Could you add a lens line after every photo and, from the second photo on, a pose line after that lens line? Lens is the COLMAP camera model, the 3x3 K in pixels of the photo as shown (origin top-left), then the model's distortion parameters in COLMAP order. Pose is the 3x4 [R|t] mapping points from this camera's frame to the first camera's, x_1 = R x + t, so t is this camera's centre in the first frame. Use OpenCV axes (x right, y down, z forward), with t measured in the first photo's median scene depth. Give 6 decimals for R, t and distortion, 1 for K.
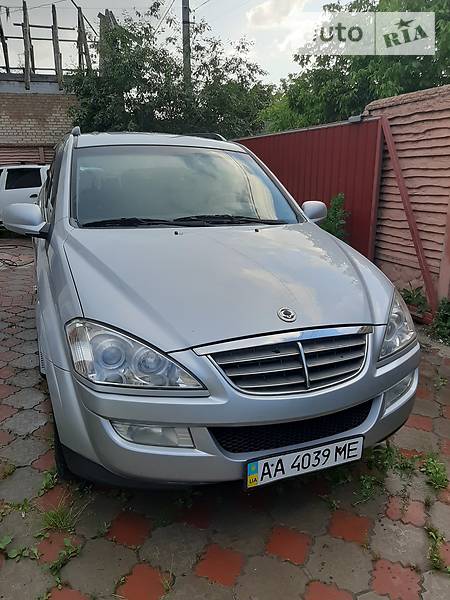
lens RADIAL K [[450.9, 0, 225.0], [0, 450.9, 300.0], [0, 0, 1]] dist [0.058971, -0.127217]
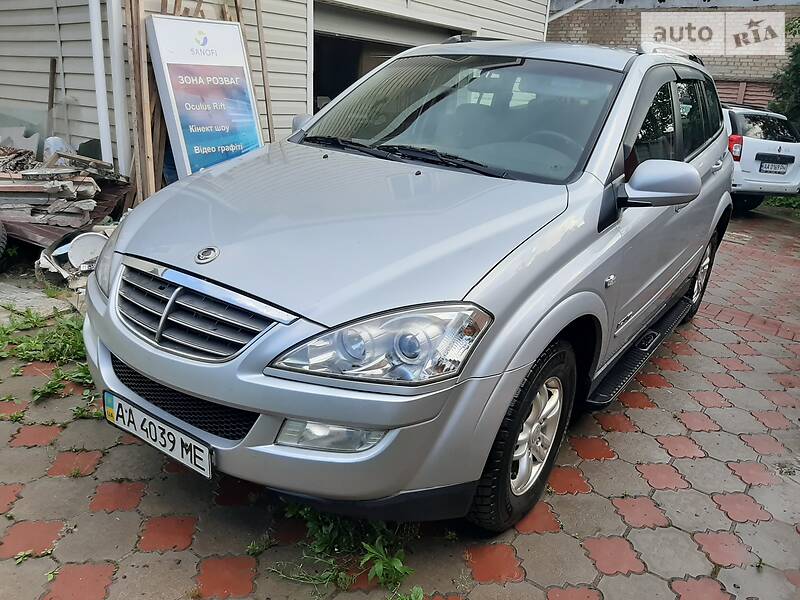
lens RADIAL K [[601.2, 0, 400.0], [0, 601.2, 300.0], [0, 0, 1]] dist [0.058971, -0.127217]
pose [[0.576267, 0.309557, -0.756367, 0.466879], [-0.295114, 0.941863, 0.160631, -0.065526], [0.762118, 0.130648, 0.634119, 0.250210]]
